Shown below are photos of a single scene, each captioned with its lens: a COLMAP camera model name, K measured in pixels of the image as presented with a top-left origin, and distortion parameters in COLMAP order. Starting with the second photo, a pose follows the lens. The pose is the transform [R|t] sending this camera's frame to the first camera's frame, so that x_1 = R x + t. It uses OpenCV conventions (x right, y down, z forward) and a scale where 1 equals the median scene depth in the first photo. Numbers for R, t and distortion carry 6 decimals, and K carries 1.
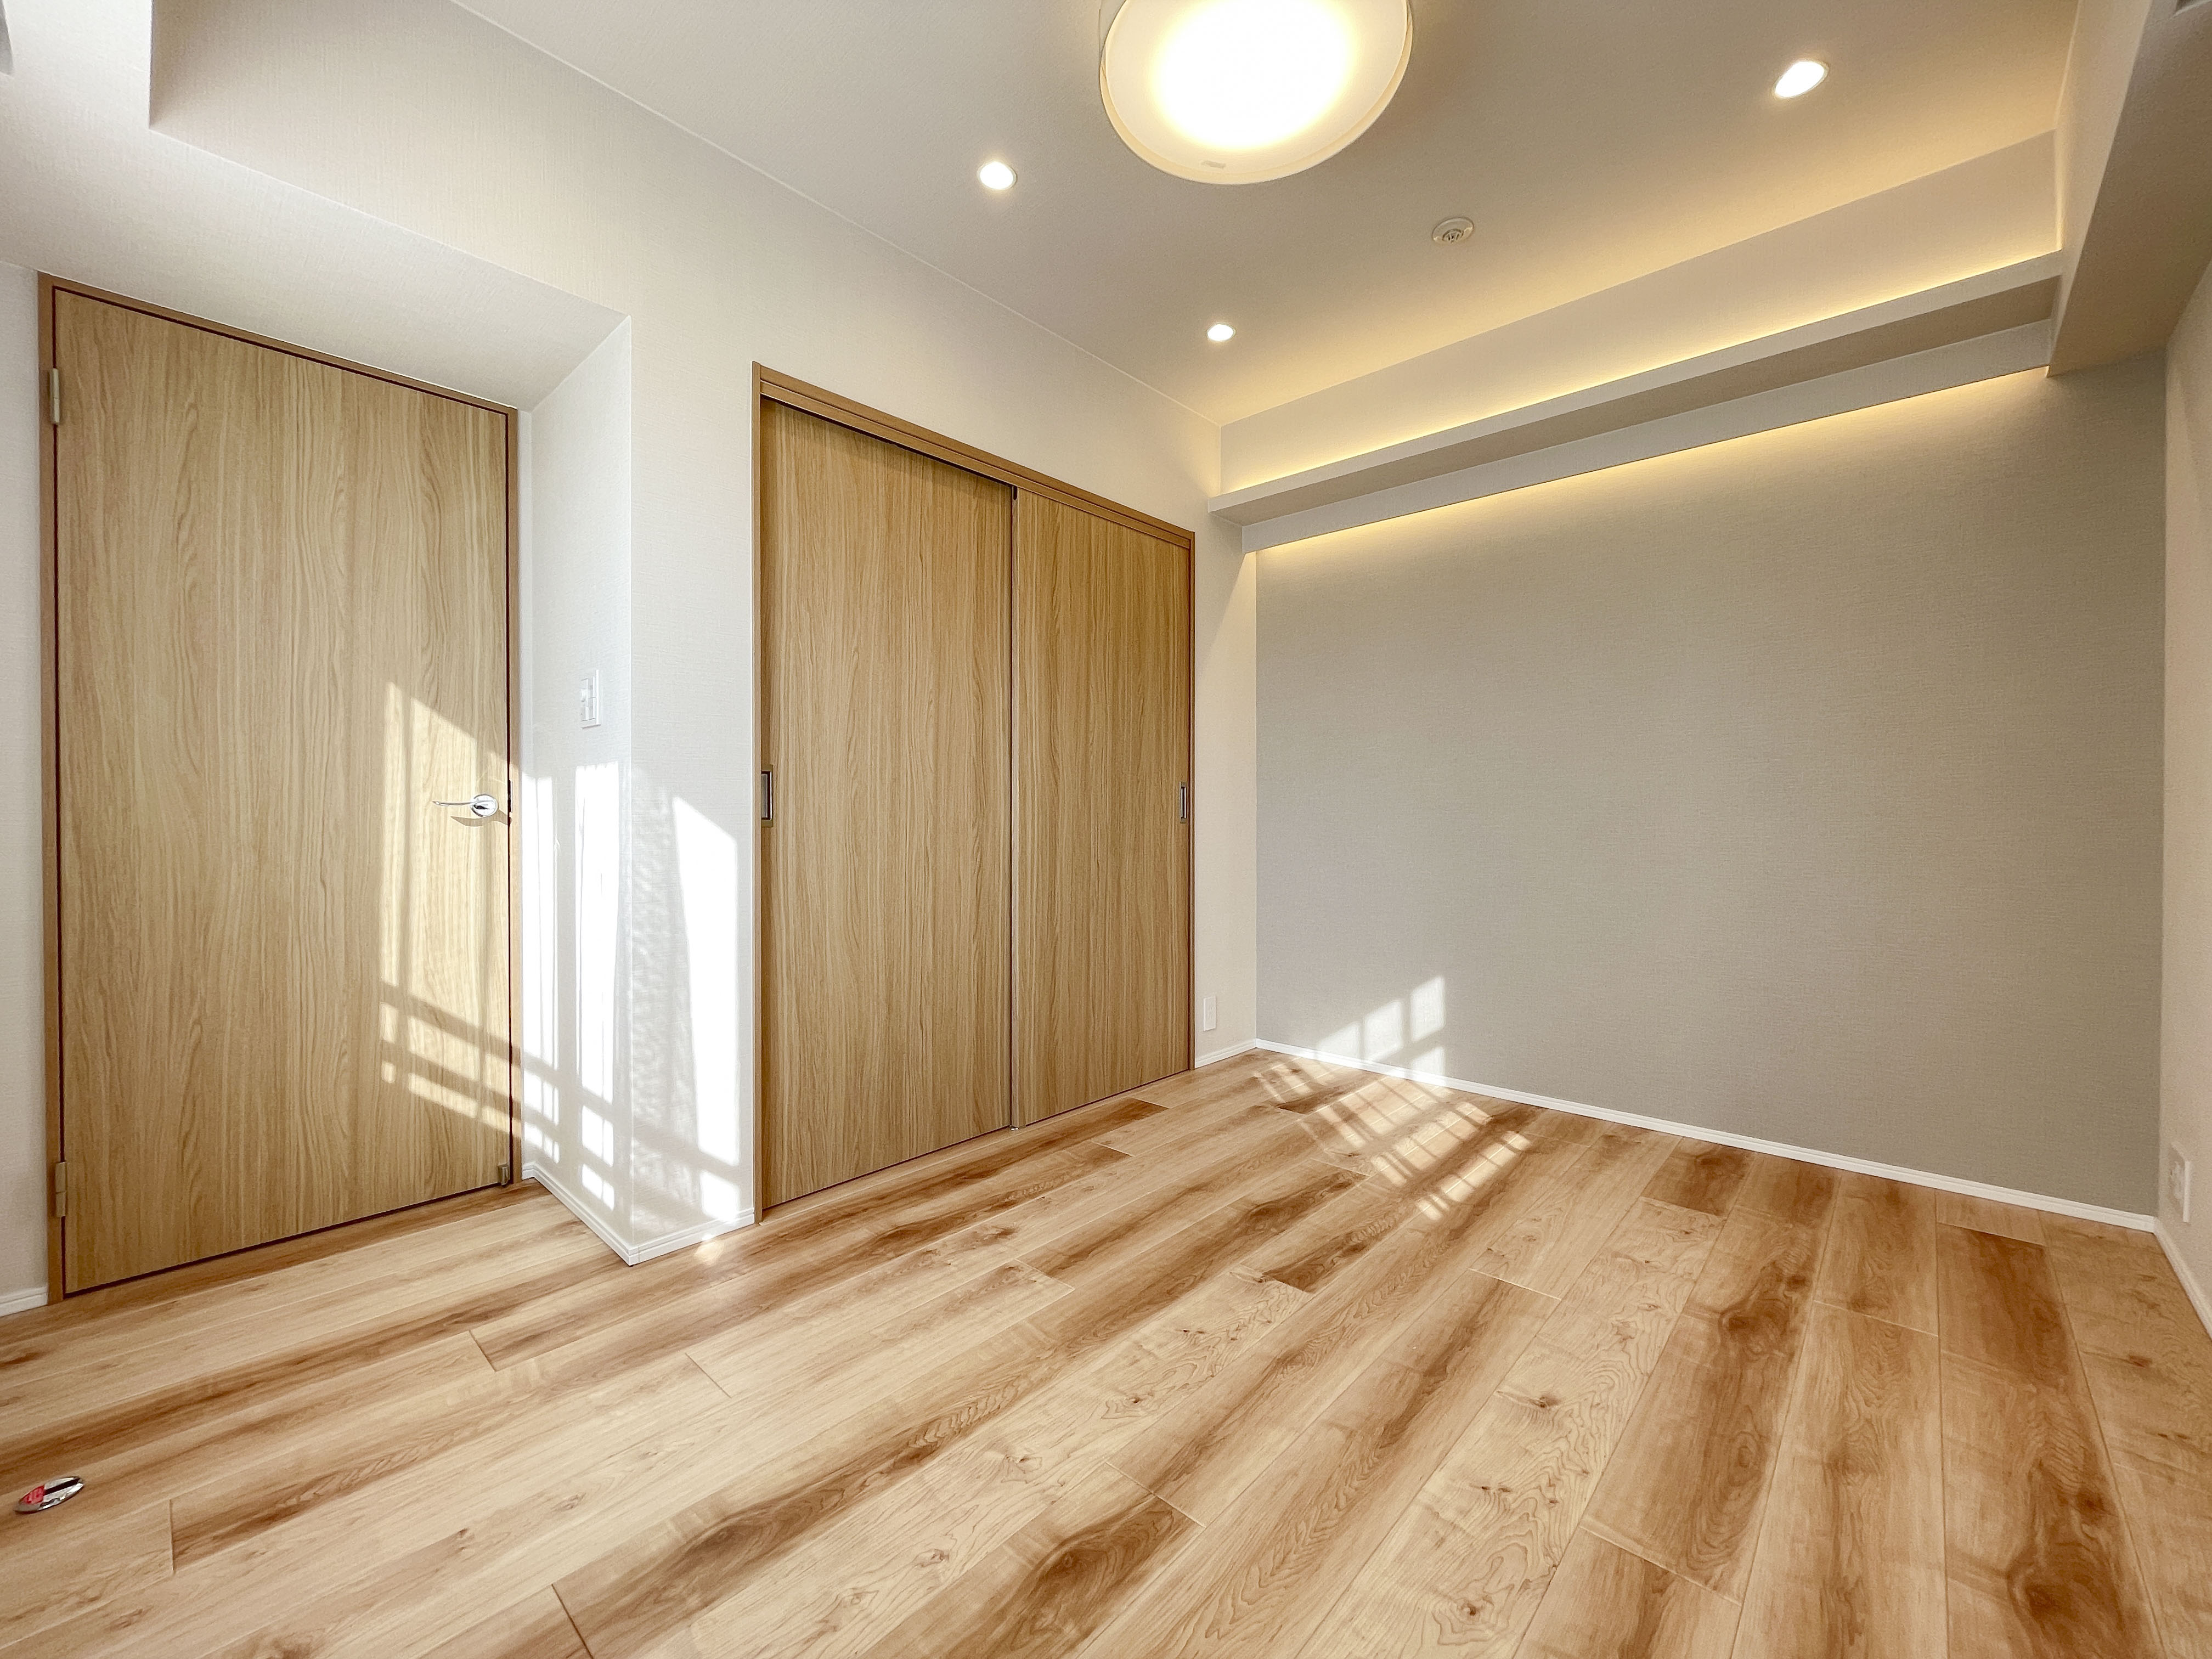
lens RADIAL K [[894.5, 0, 1108.9], [0, 894.5, 823.1], [0, 0, 1]] dist [-0.001726, -0.000031]
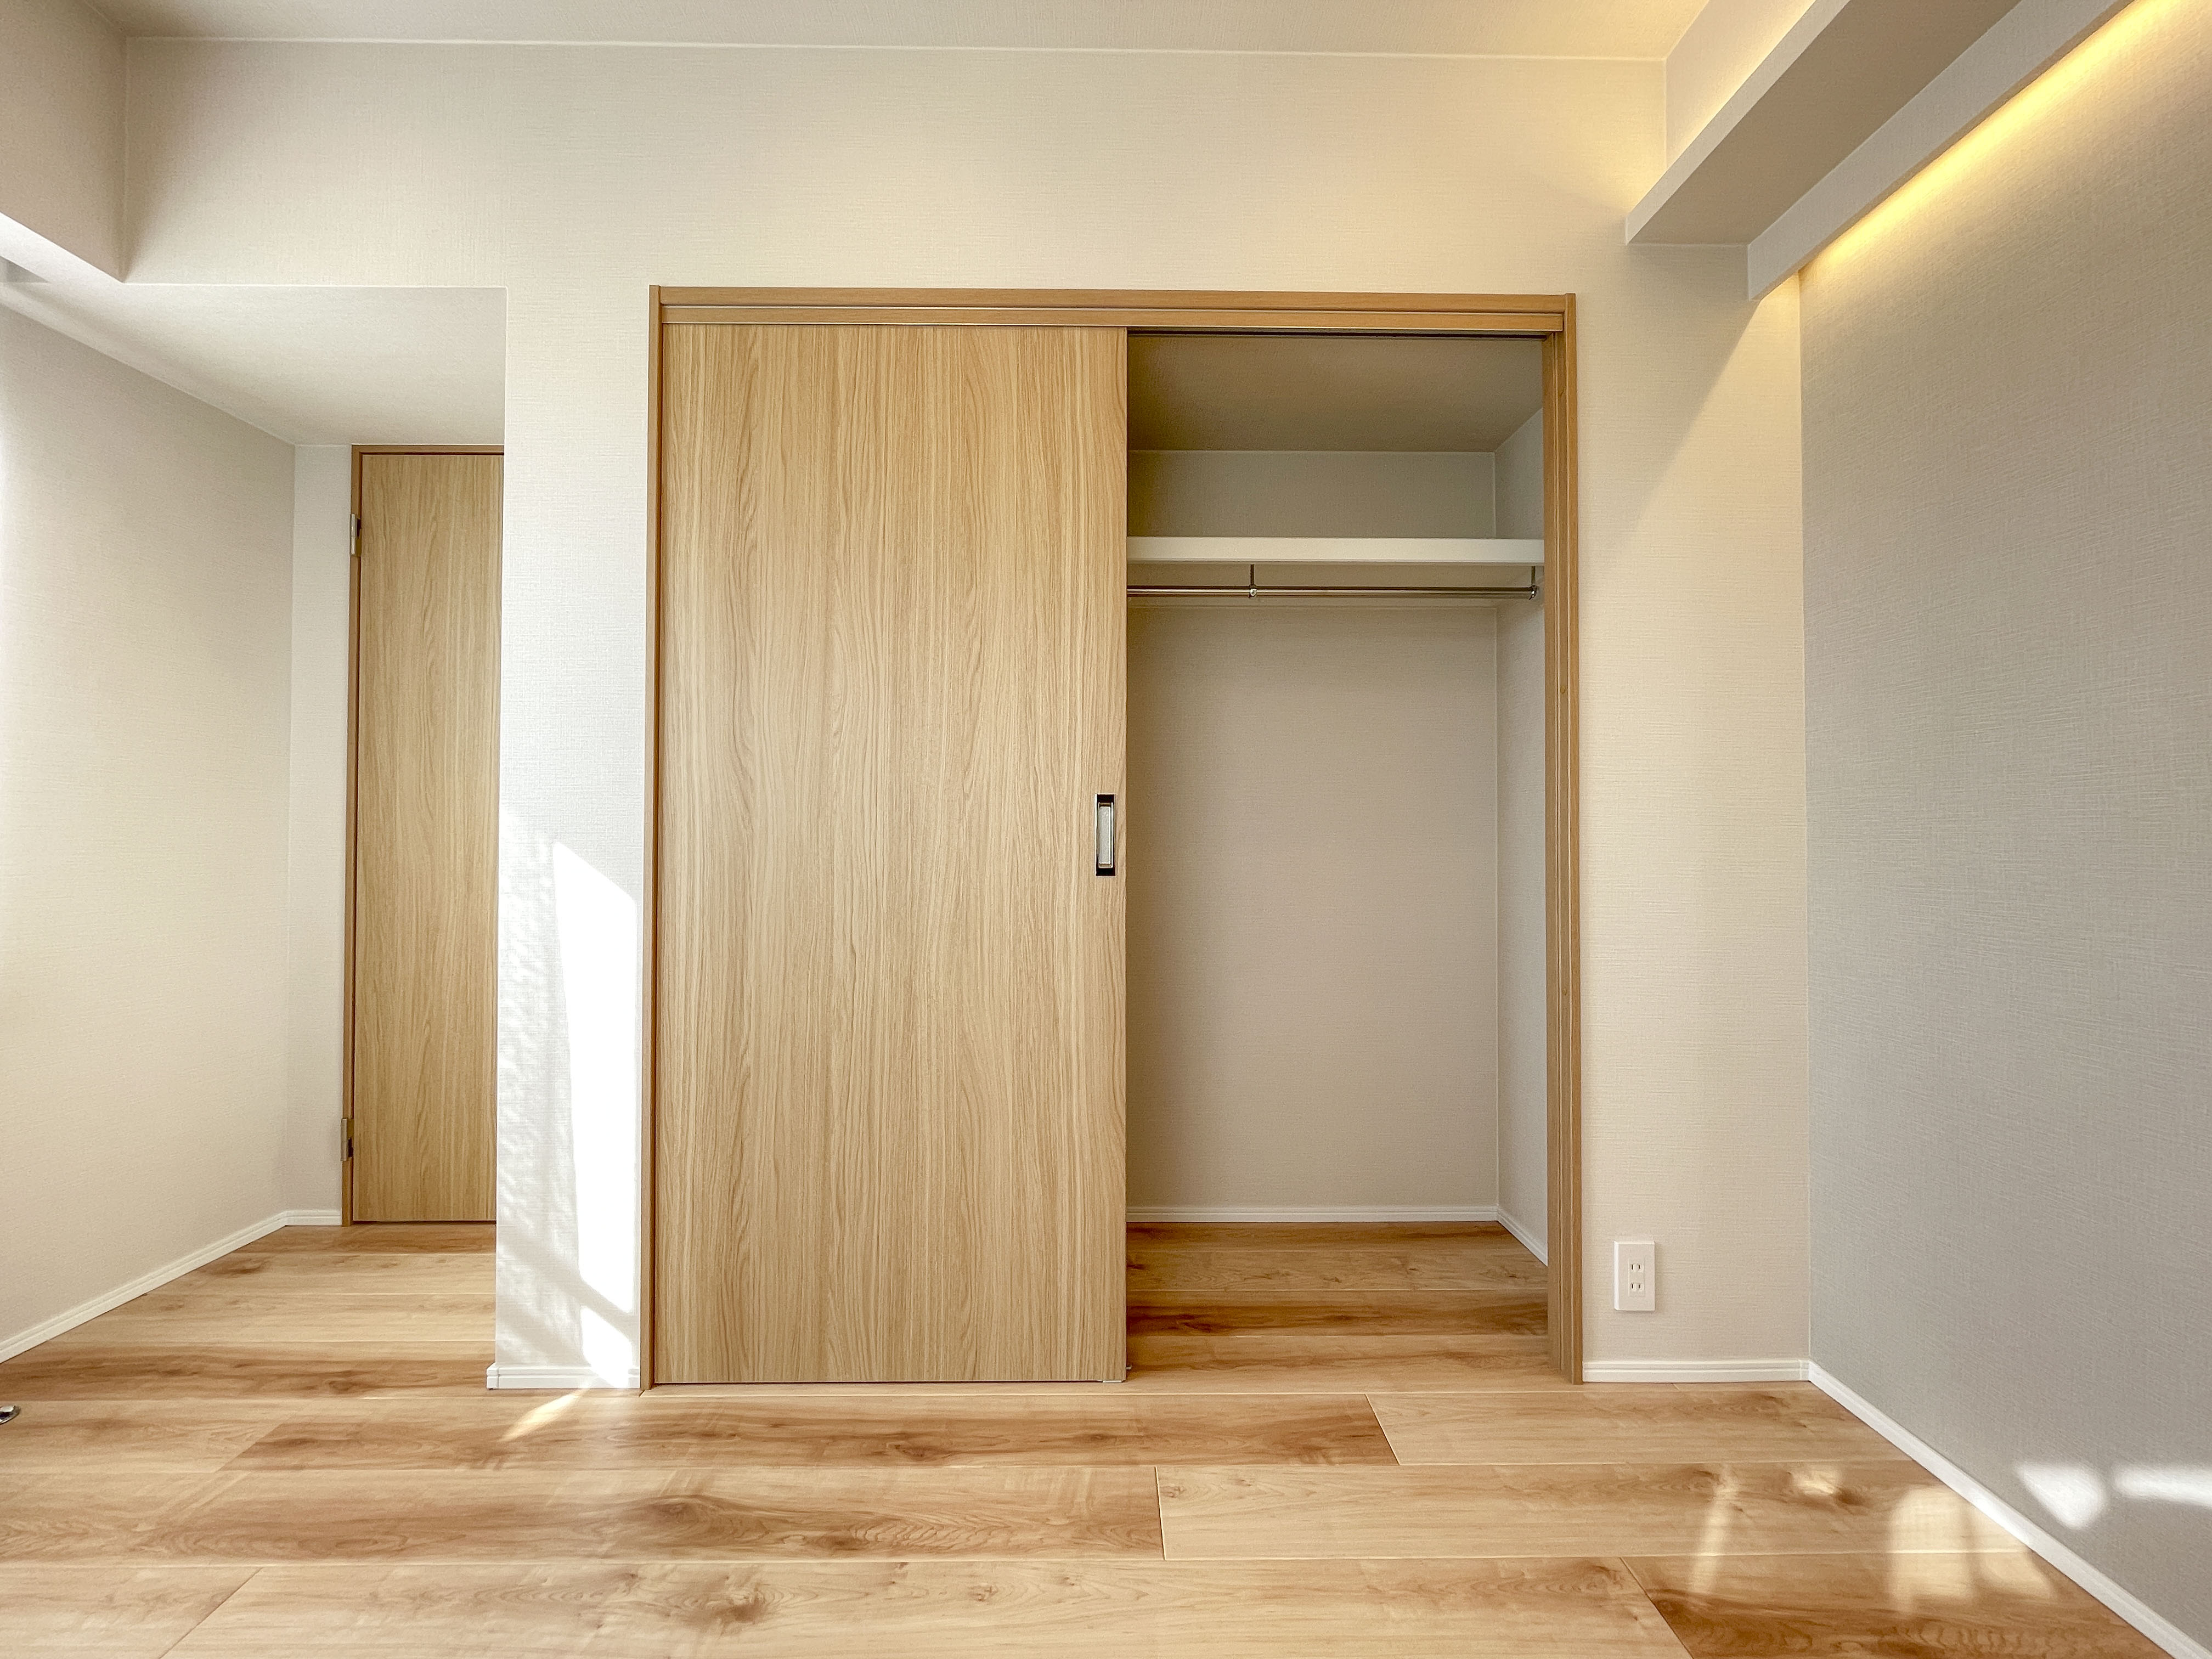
lens RADIAL K [[894.5, 0, 1106.4], [0, 894.5, 821.0], [0, 0, 1]] dist [-0.001726, -0.000031]
pose [[0.681005, -0.012076, -0.732179, 0.482979], [-0.008659, 0.999661, -0.024541, -0.027837], [0.732228, 0.023053, 0.680670, 0.820771]]
